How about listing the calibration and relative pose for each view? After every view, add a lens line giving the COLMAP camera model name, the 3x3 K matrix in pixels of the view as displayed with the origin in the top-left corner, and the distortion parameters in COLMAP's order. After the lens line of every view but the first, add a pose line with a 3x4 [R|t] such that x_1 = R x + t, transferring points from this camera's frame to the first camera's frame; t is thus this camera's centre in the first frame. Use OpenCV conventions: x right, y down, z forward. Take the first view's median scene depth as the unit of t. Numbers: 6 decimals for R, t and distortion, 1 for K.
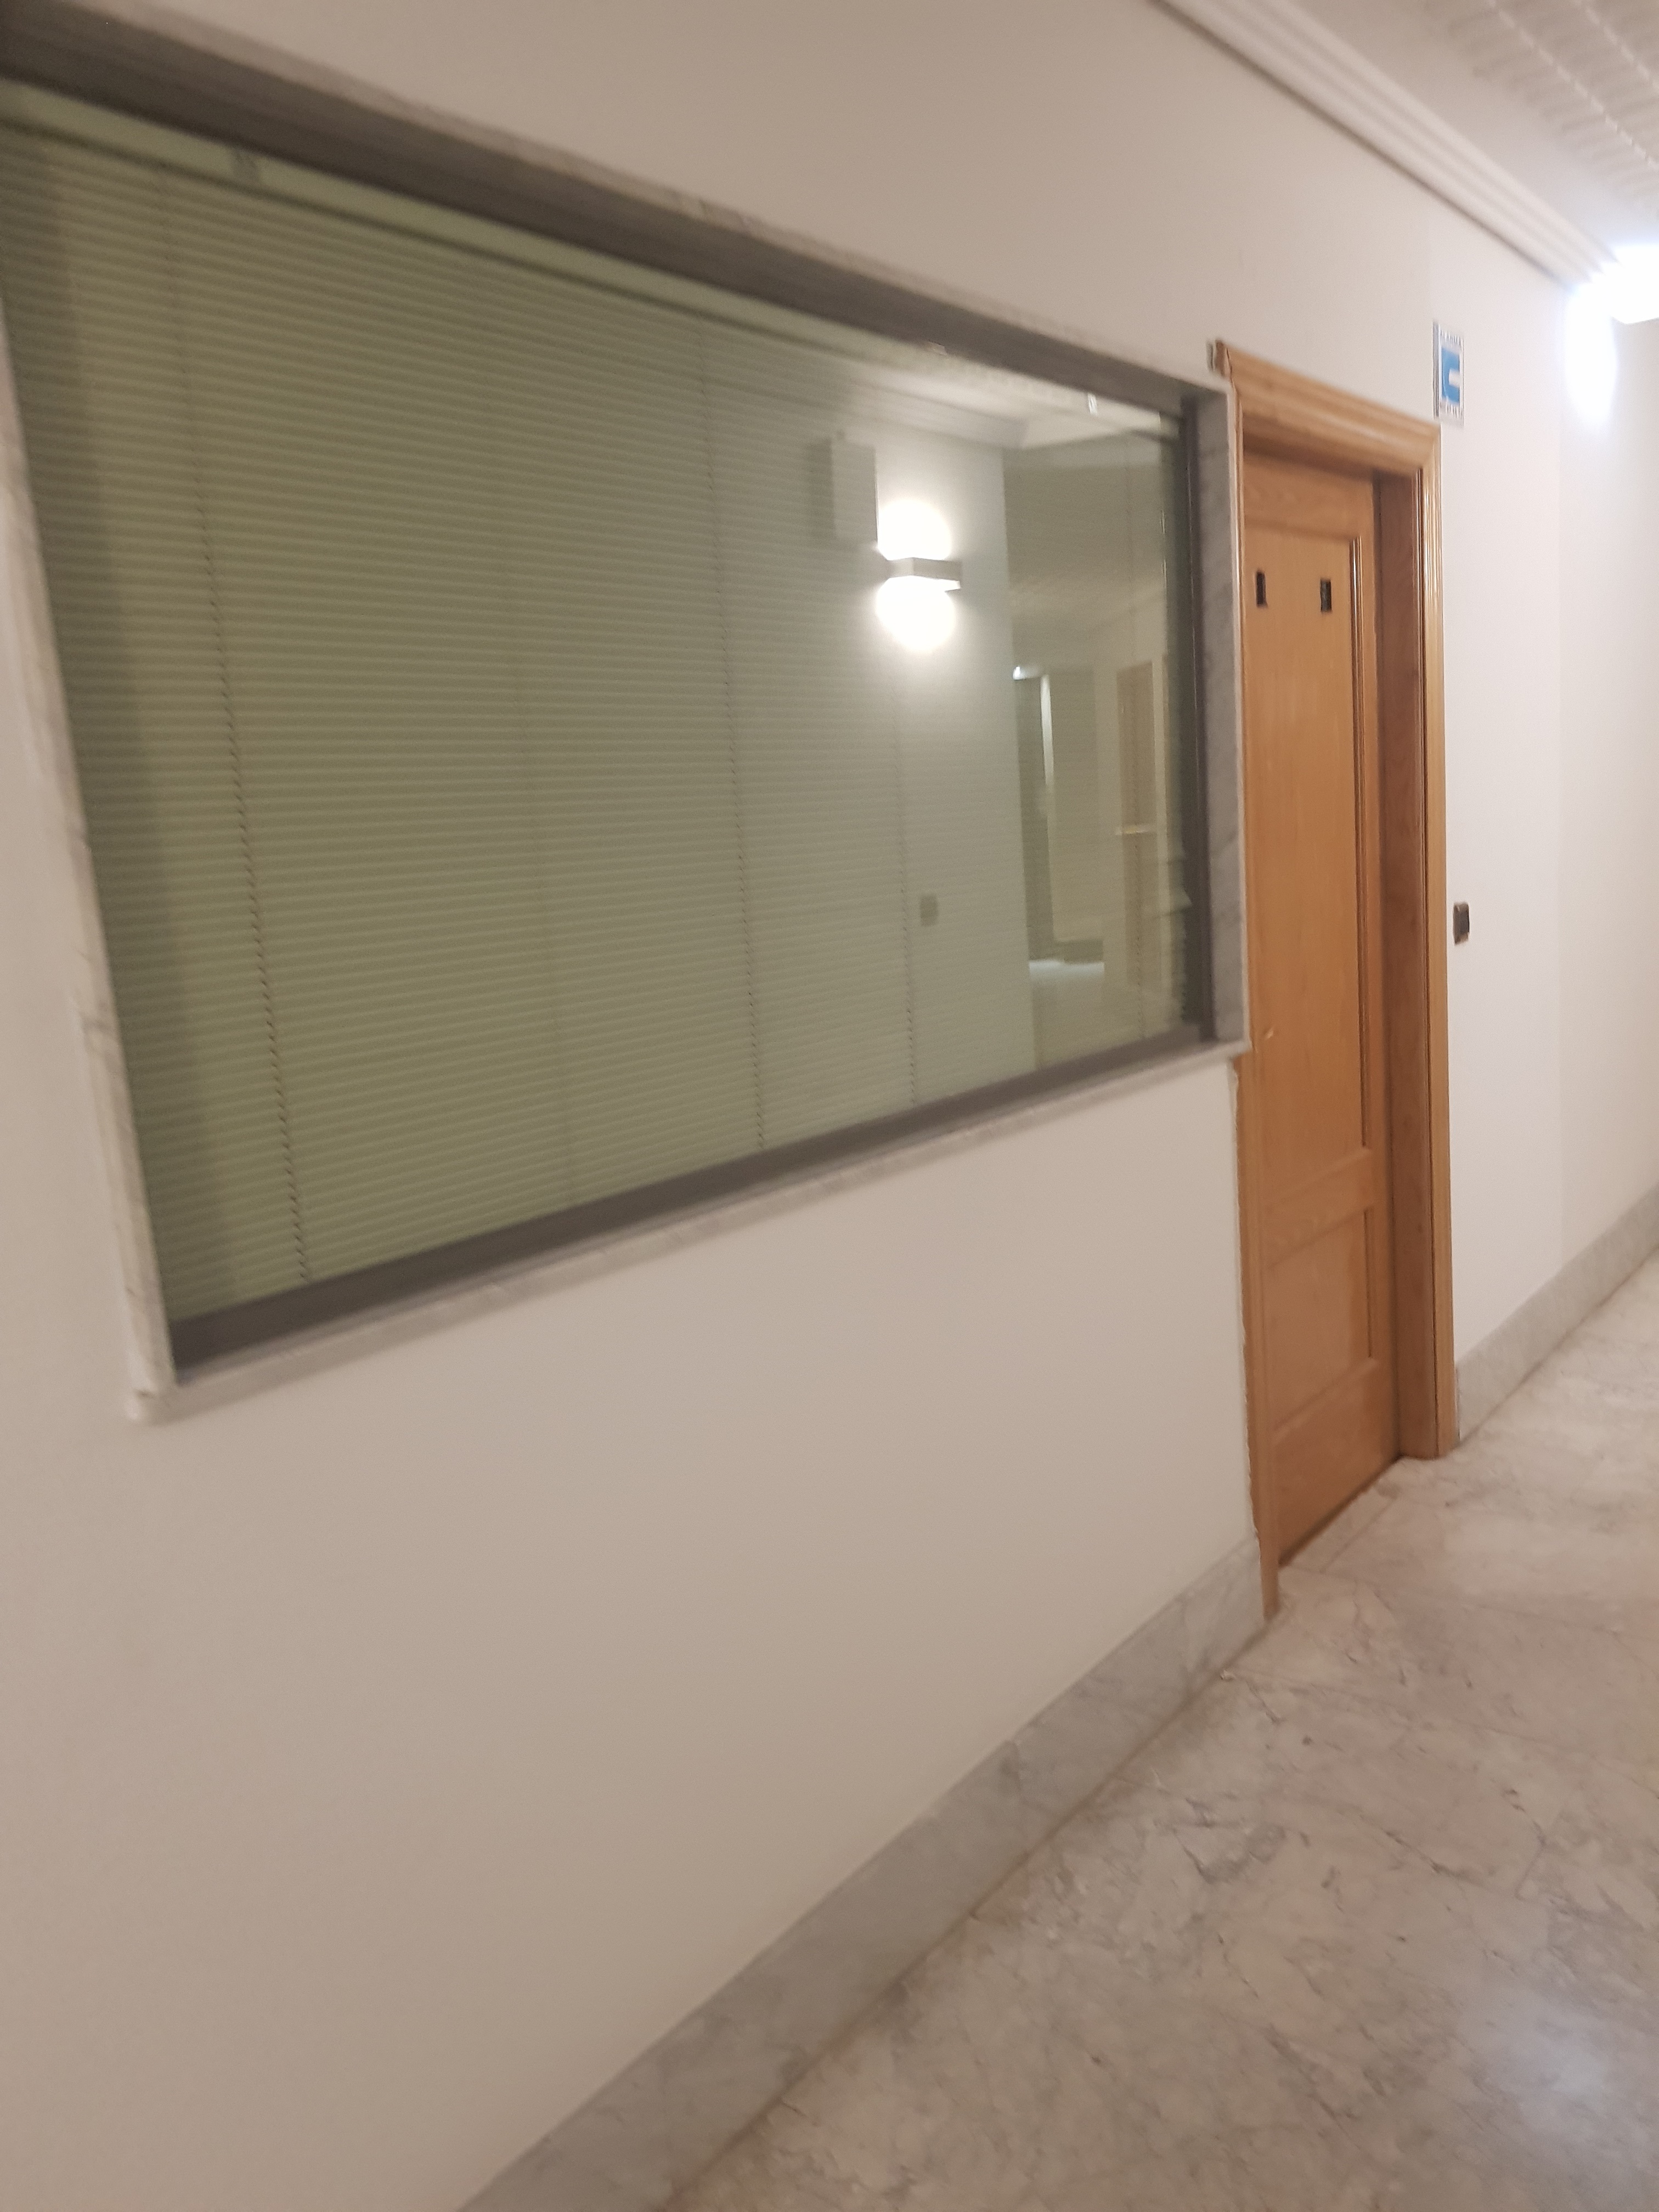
lens RADIAL K [[1706.1, 0, 835.2], [0, 1706.1, 1116.0], [0, 0, 1]] dist [0.044915, -0.052239]
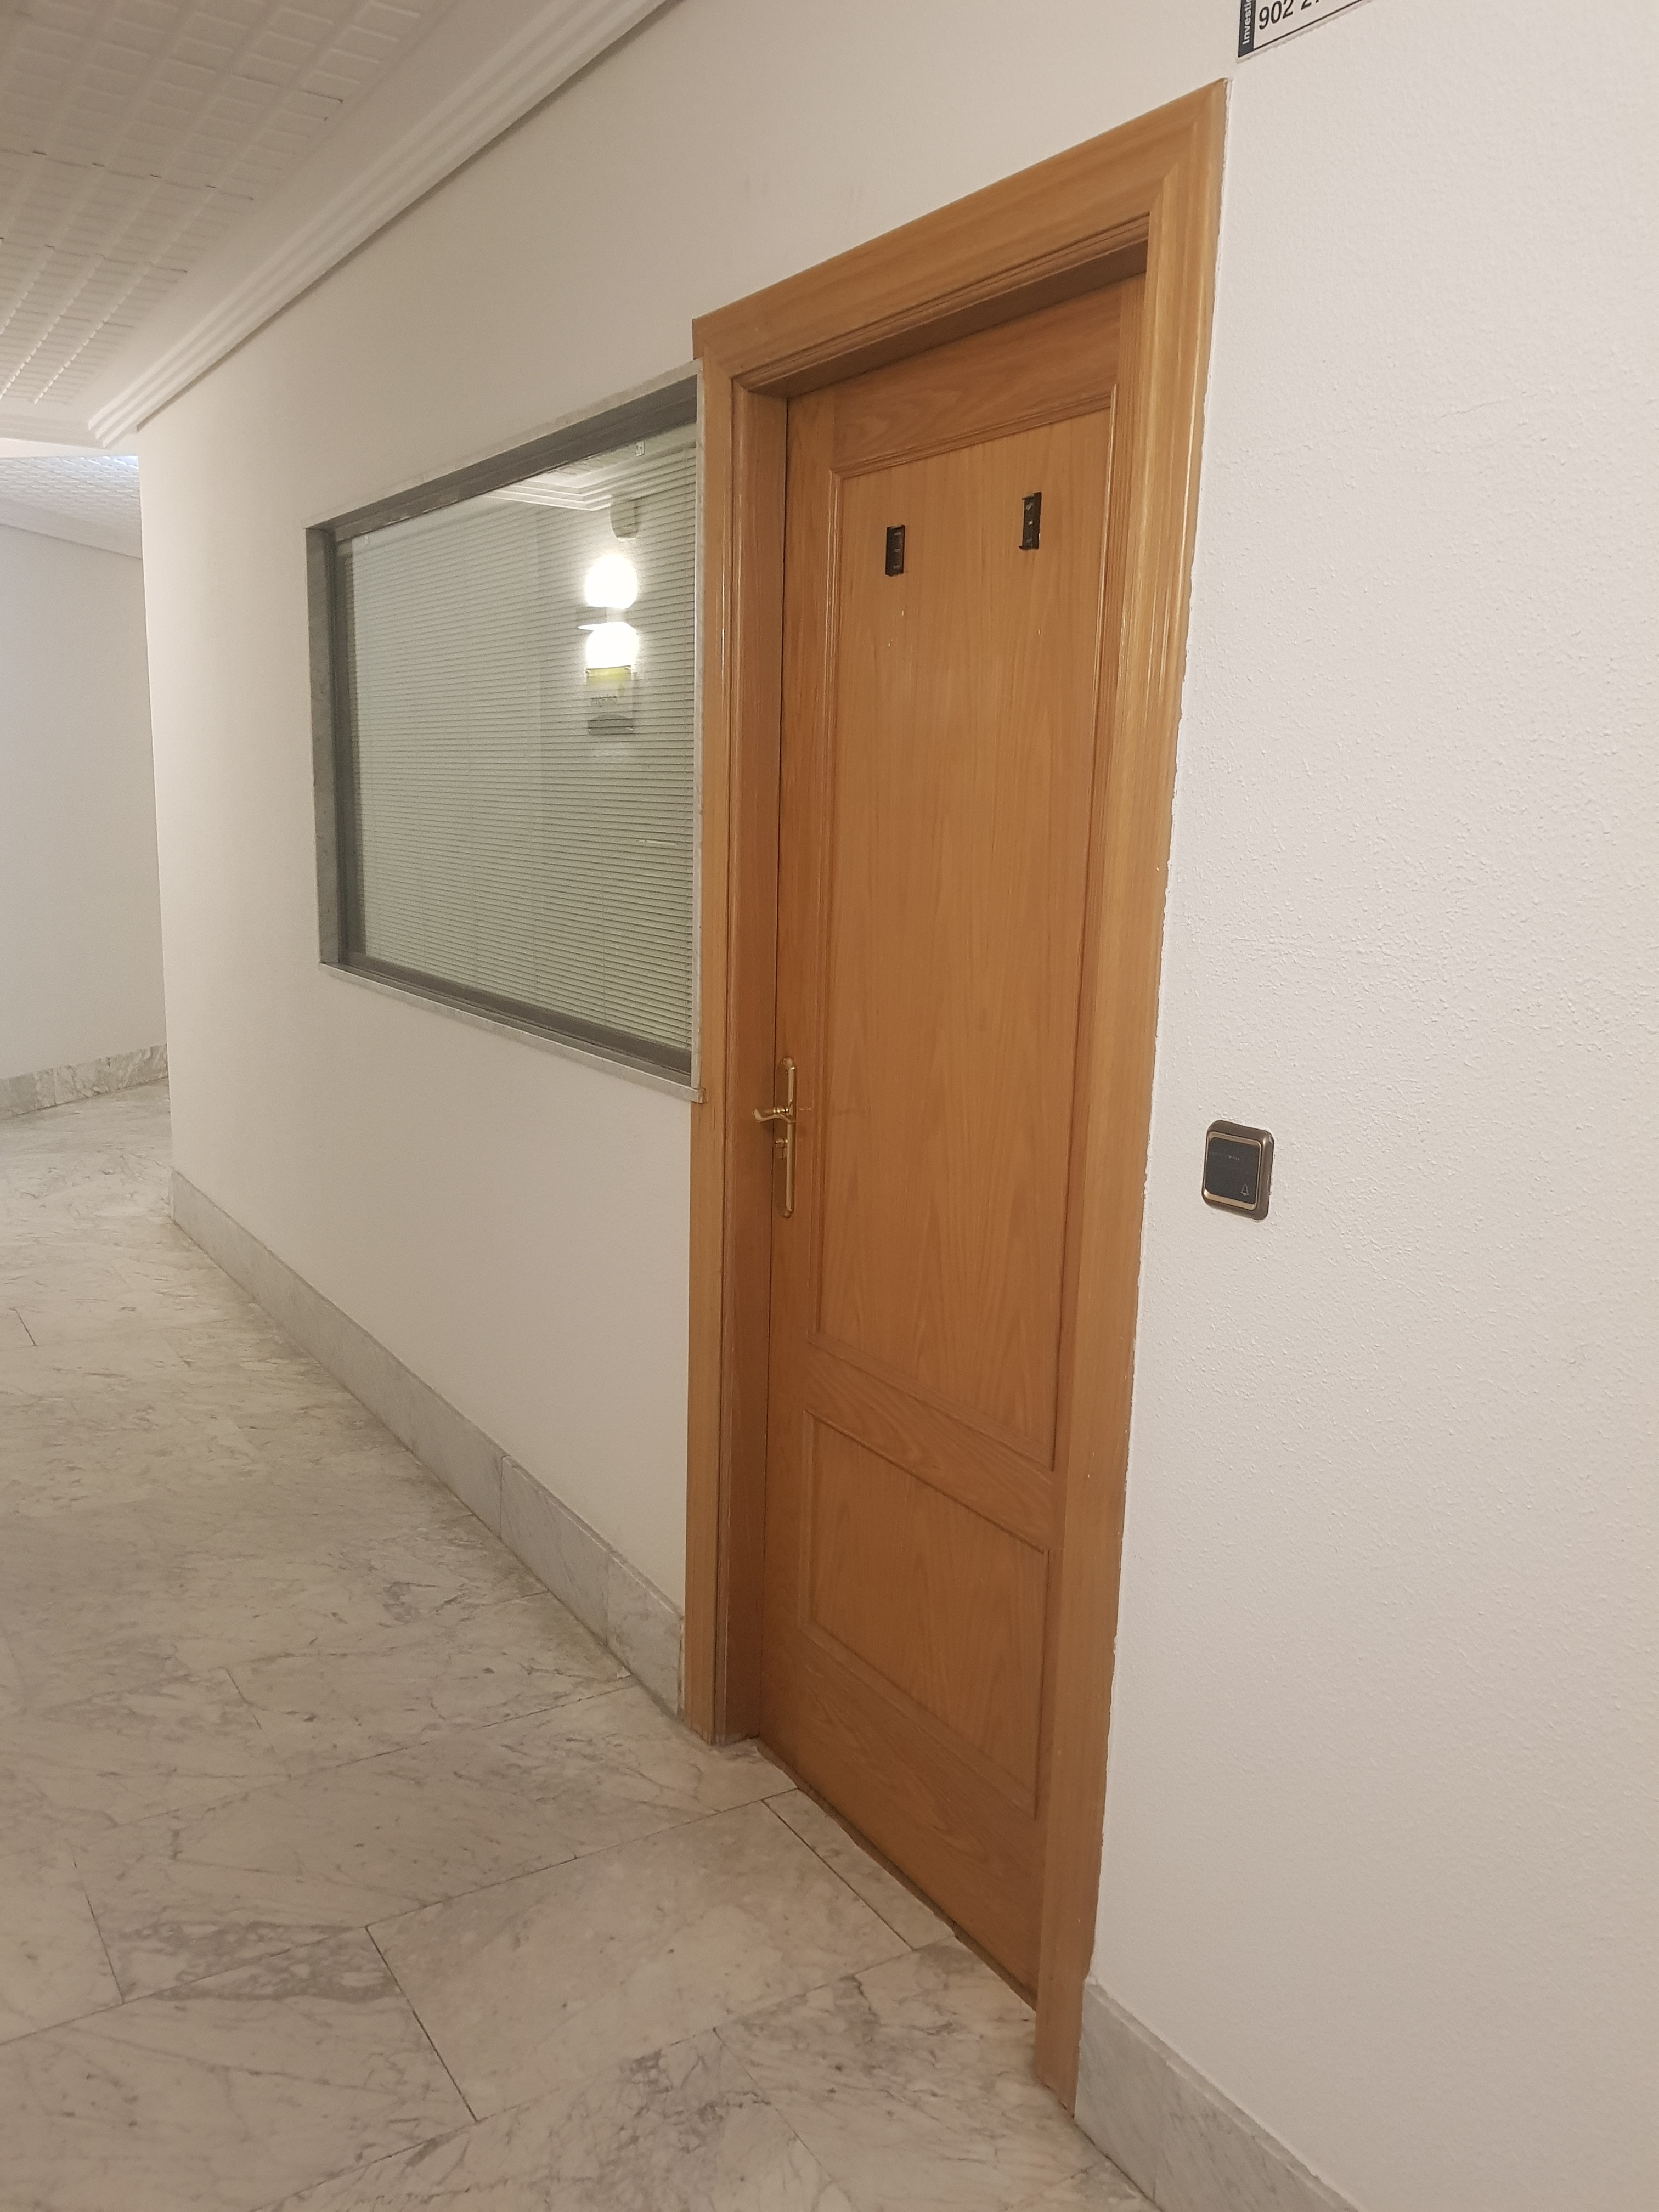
lens RADIAL K [[1706.1, 0, 832.1], [0, 1706.1, 1122.8], [0, 0, 1]] dist [0.044915, -0.052239]
pose [[-0.327519, 0.249583, -0.911285, 1.271567], [-0.162823, 0.935143, 0.314637, -0.395516], [0.930709, 0.251428, -0.265639, 1.603716]]
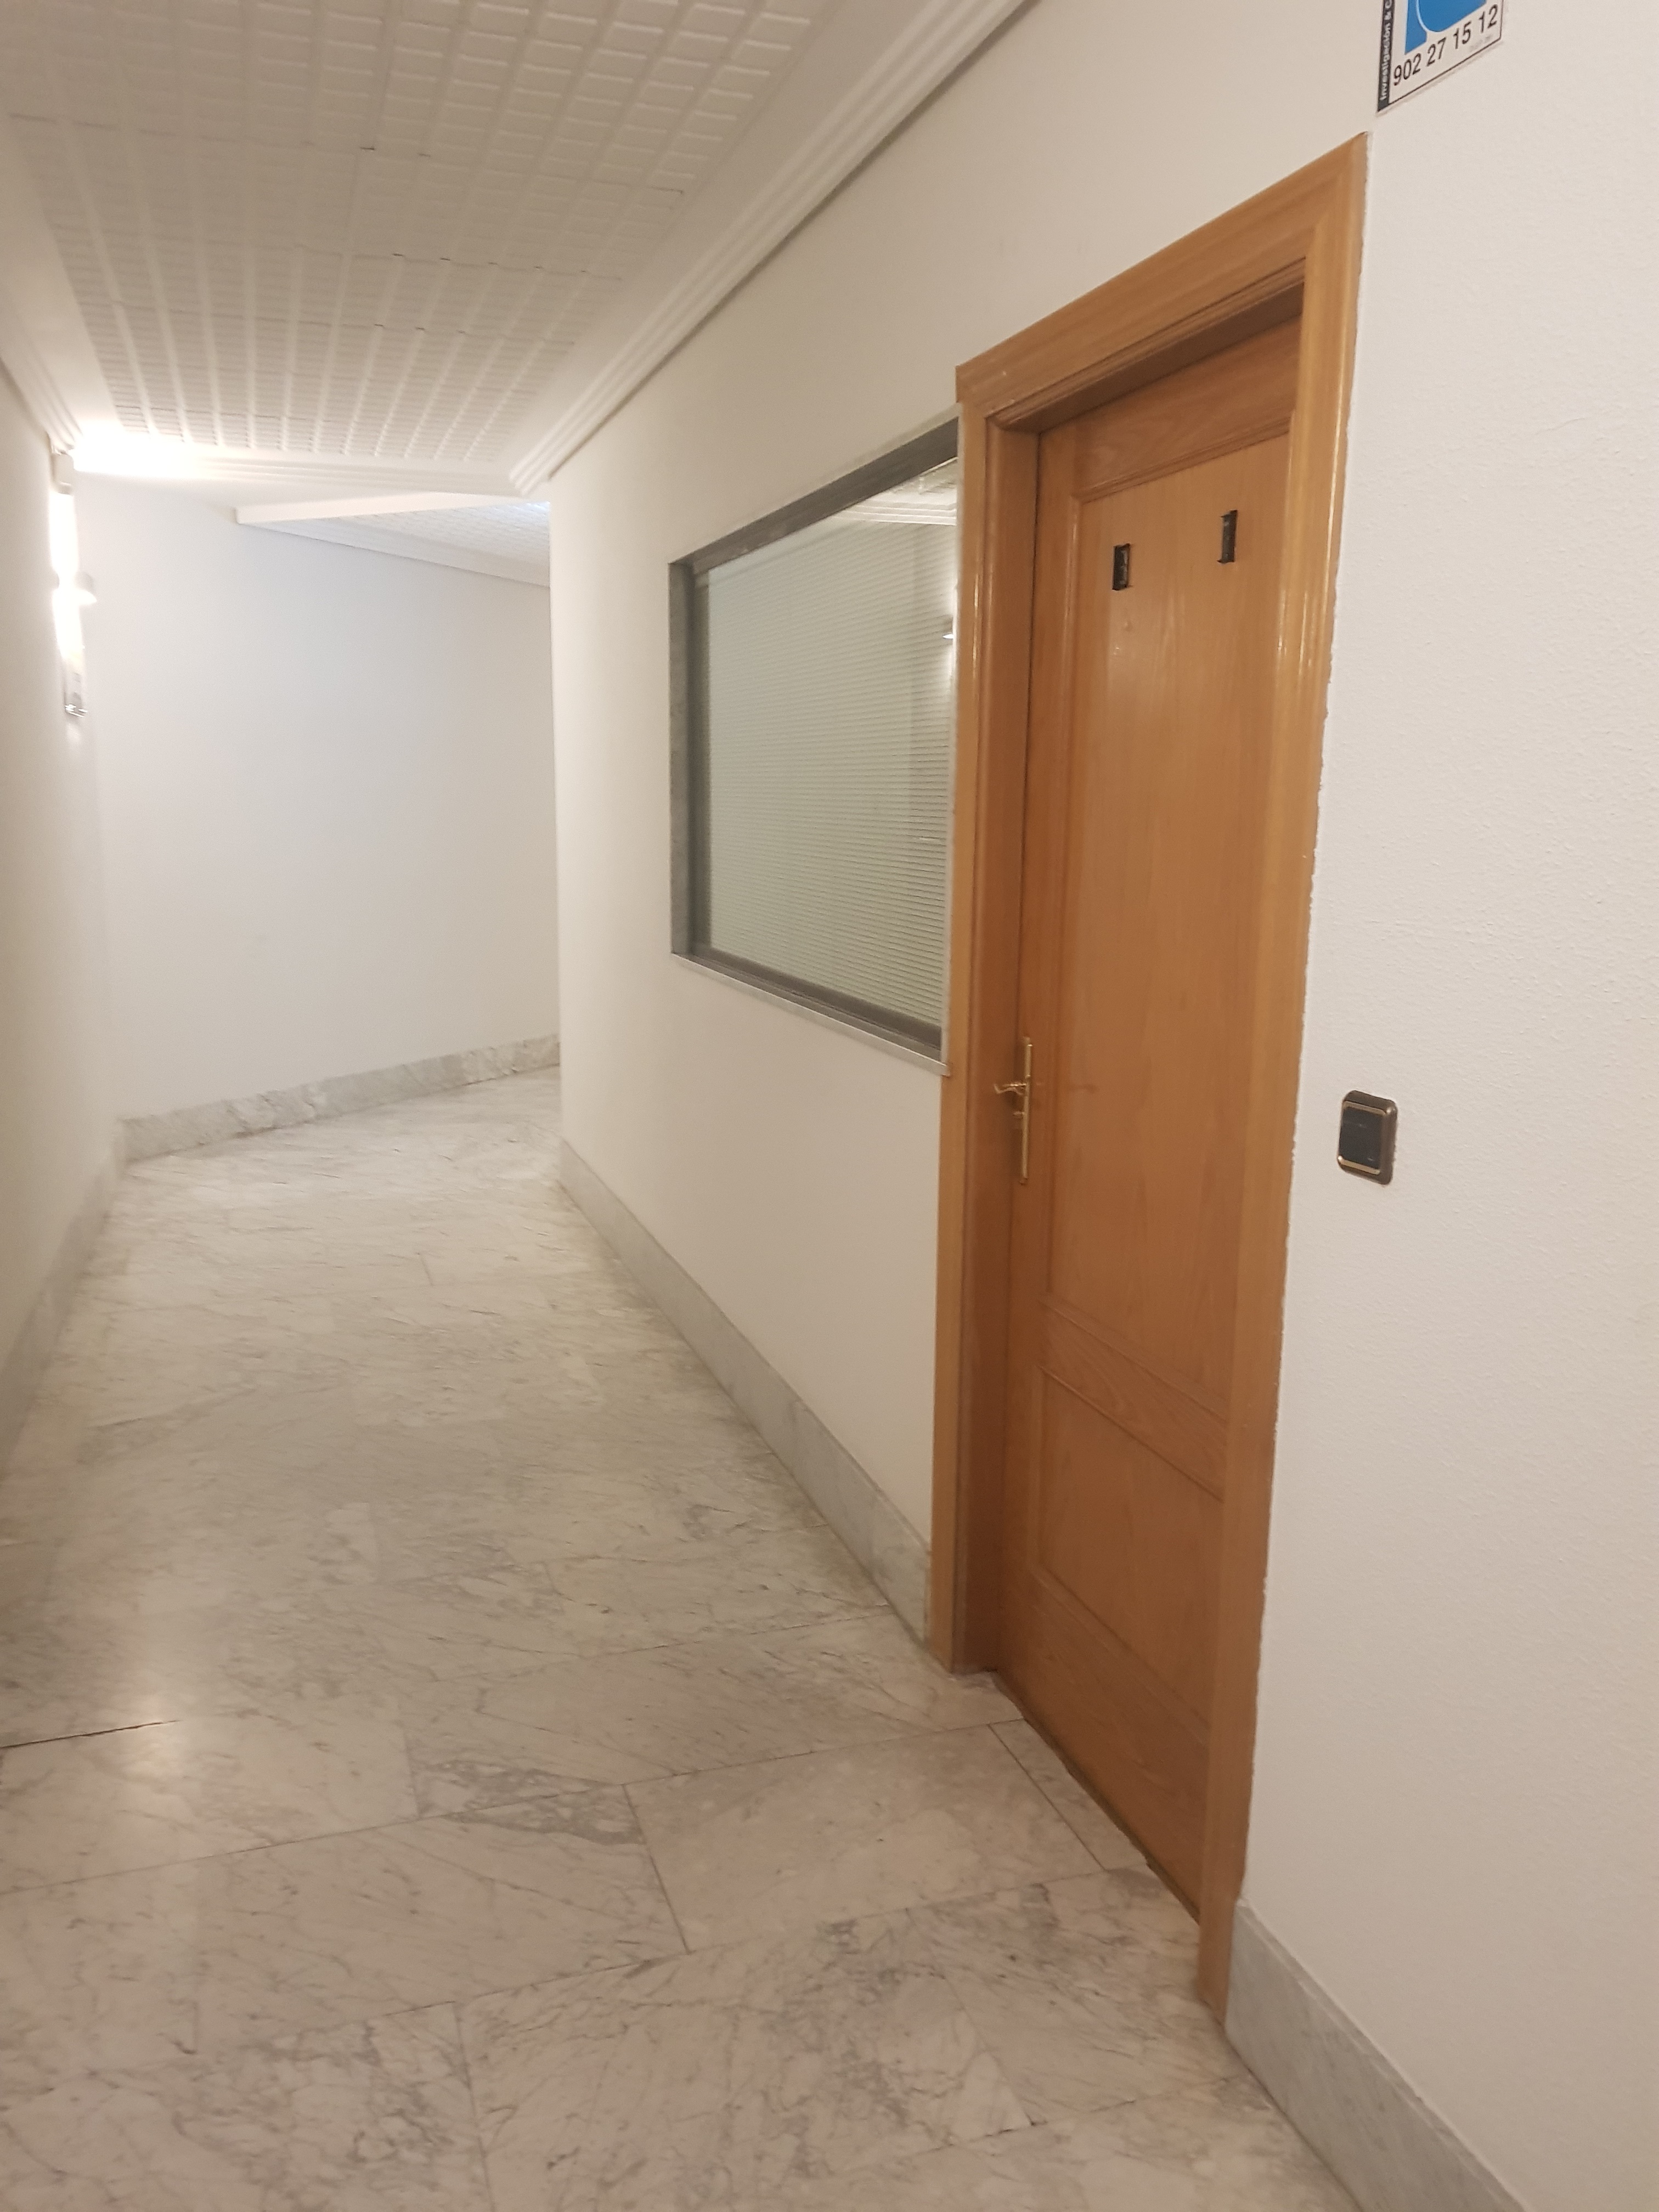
lens RADIAL K [[1706.1, 0, 844.7], [0, 1706.1, 1096.1], [0, 0, 1]] dist [0.044915, -0.052239]
pose [[-0.538635, 0.221047, -0.813026, 1.312345], [-0.116046, 0.936310, 0.331447, -0.423550], [0.834510, 0.272877, -0.478677, 1.743669]]
